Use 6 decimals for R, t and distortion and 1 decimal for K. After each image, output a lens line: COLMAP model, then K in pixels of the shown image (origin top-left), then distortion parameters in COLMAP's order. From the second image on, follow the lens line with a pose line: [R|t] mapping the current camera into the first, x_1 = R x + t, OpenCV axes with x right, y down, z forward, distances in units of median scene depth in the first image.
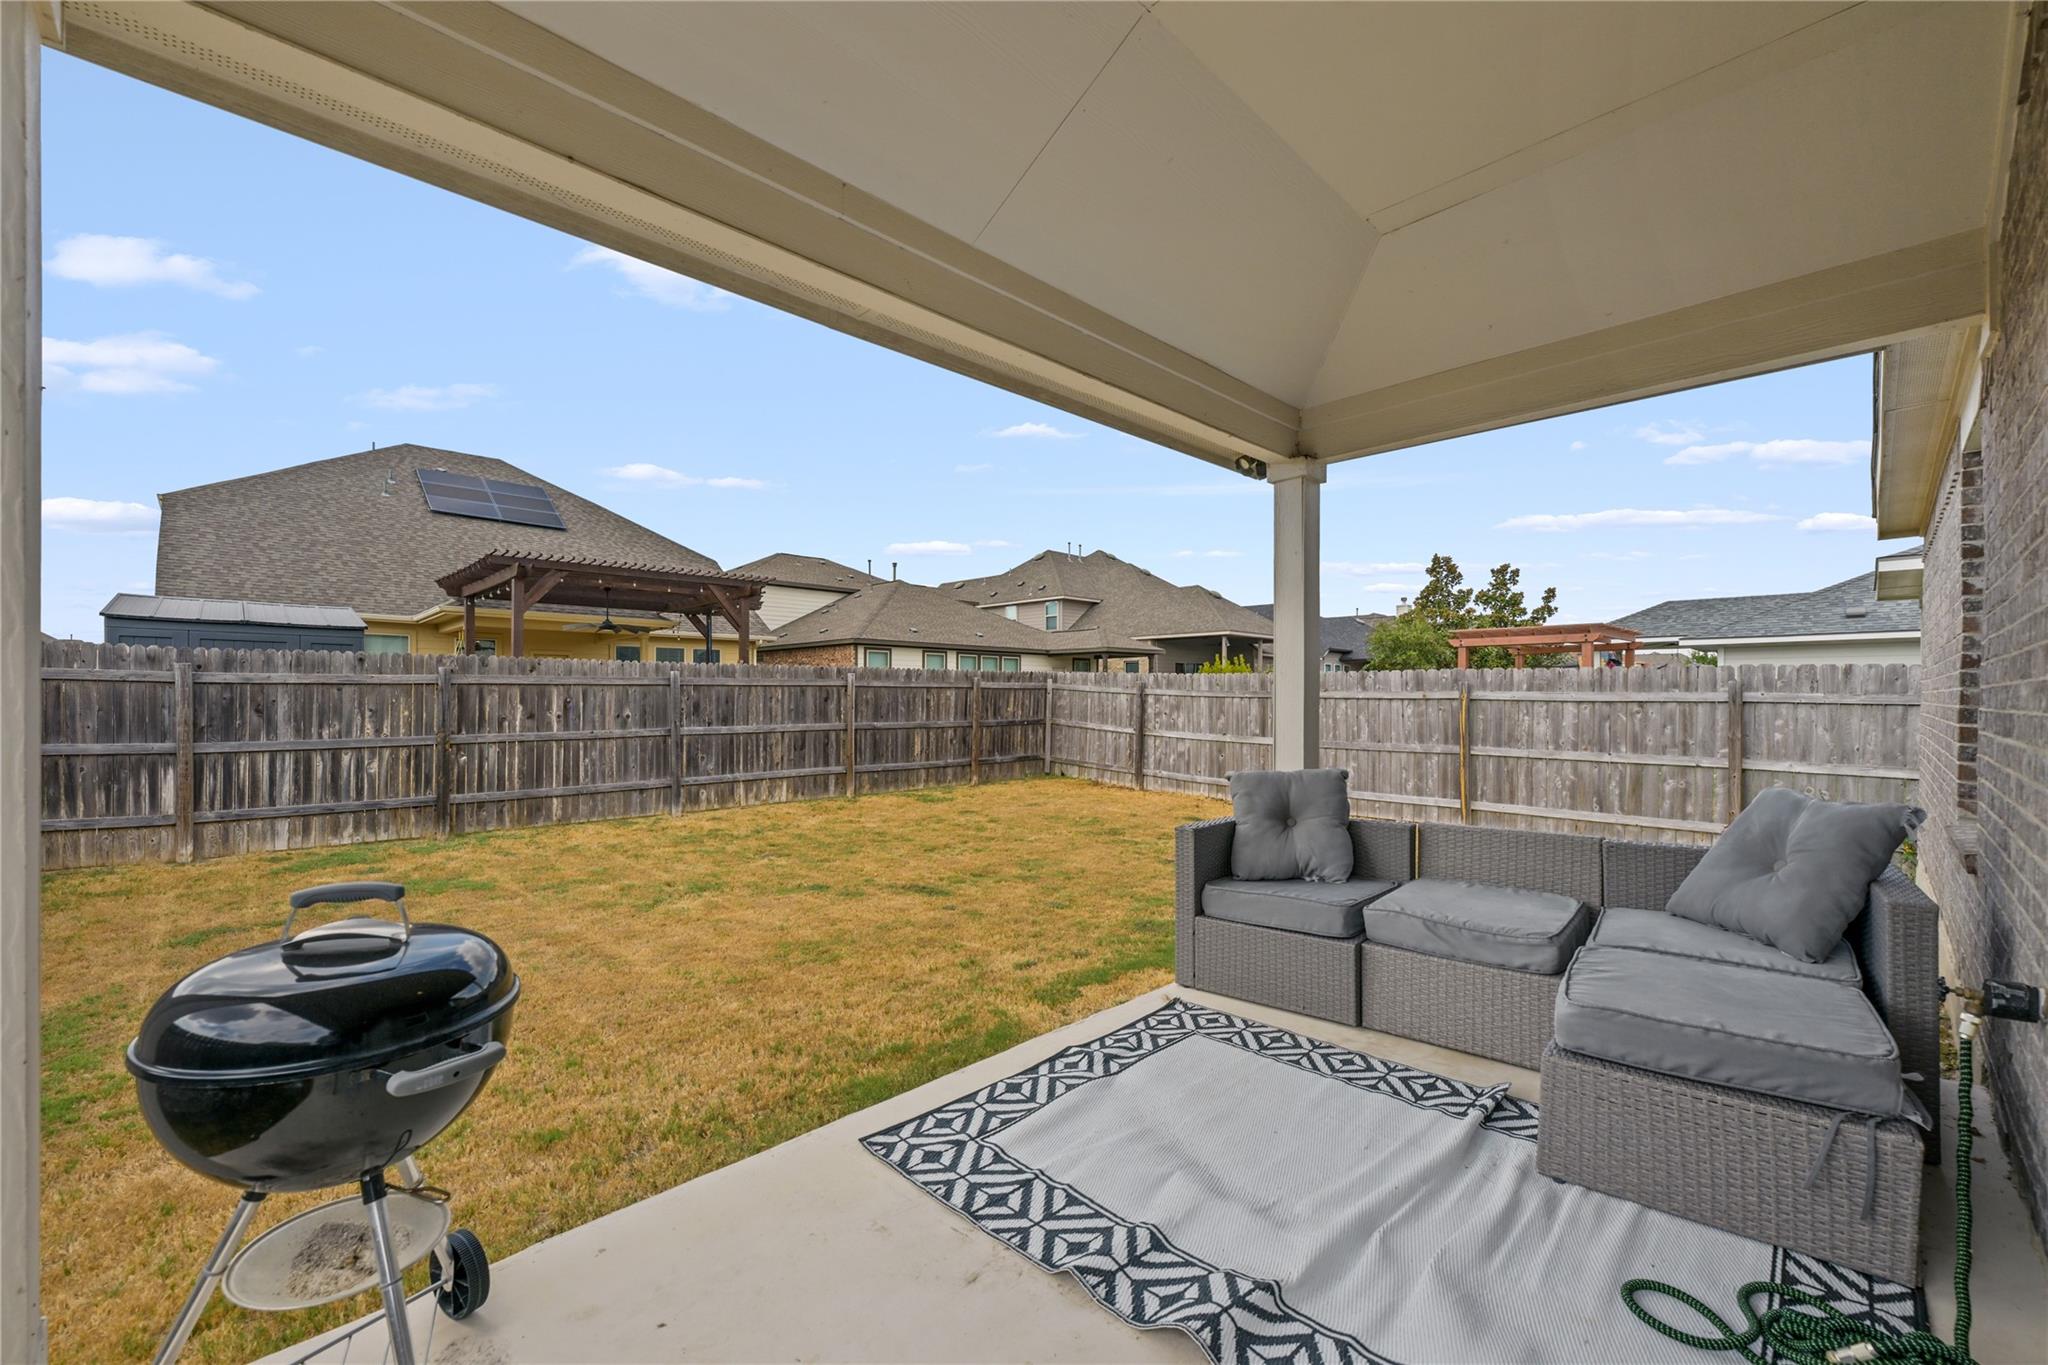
lens RADIAL K [[814.4, 0, 1023.1], [0, 814.4, 692.2], [0, 0, 1]] dist [-0.000698, -0.000156]
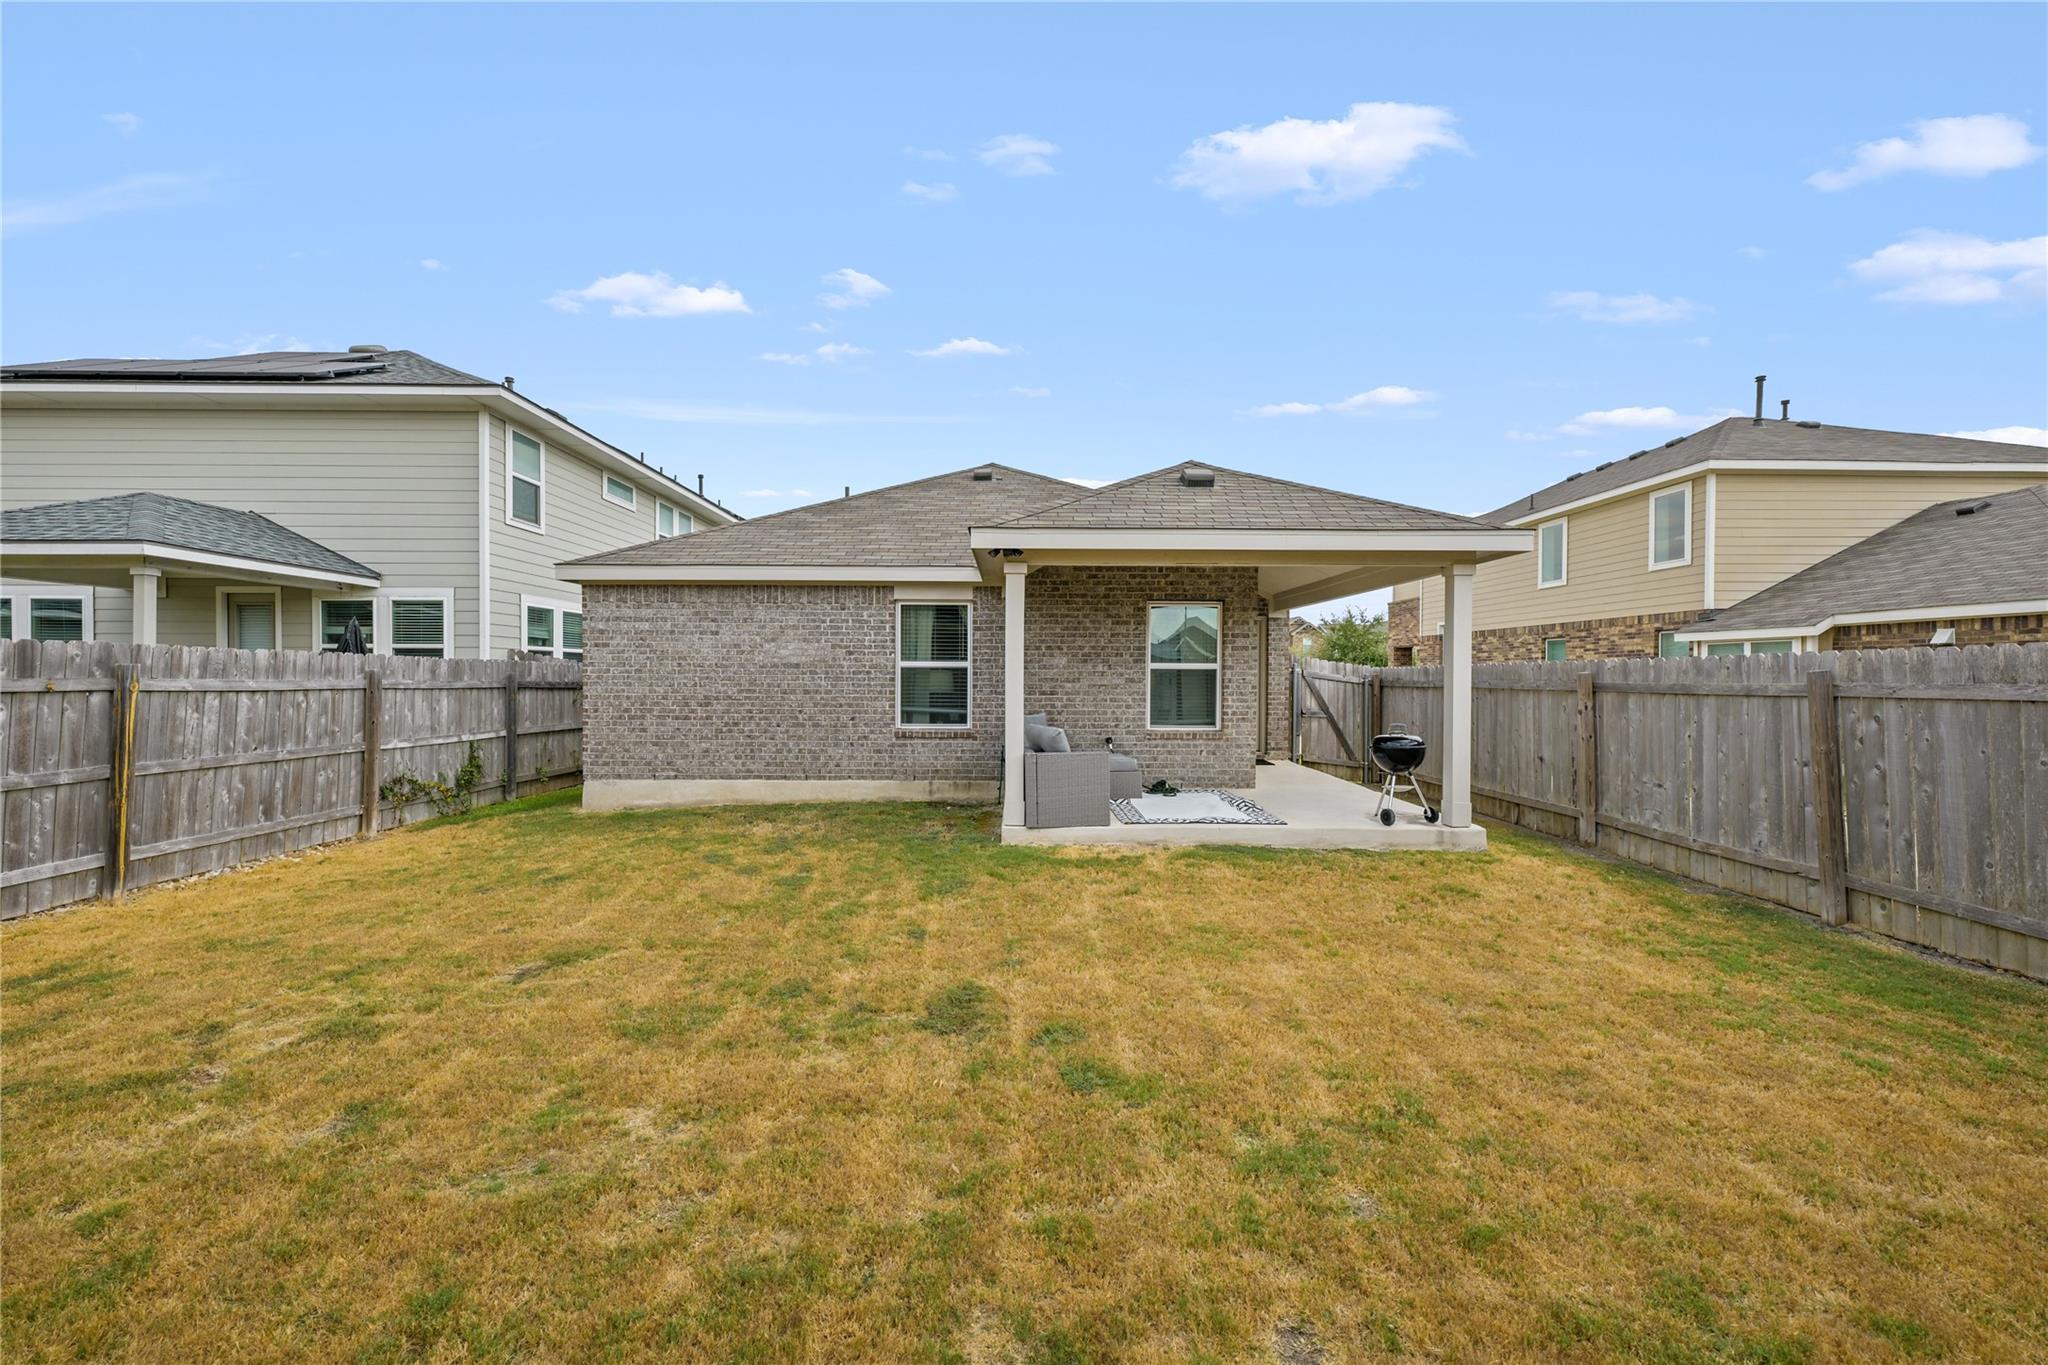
lens RADIAL K [[824.2, 0, 1009.1], [0, 824.2, 678.2], [0, 0, 1]] dist [-0.001468, 0.000045]
pose [[-0.710104, -0.007641, 0.704055, -0.437292], [-0.009616, 0.999953, 0.001153, -0.009692], [-0.704031, -0.005951, -0.710144, 1.069386]]
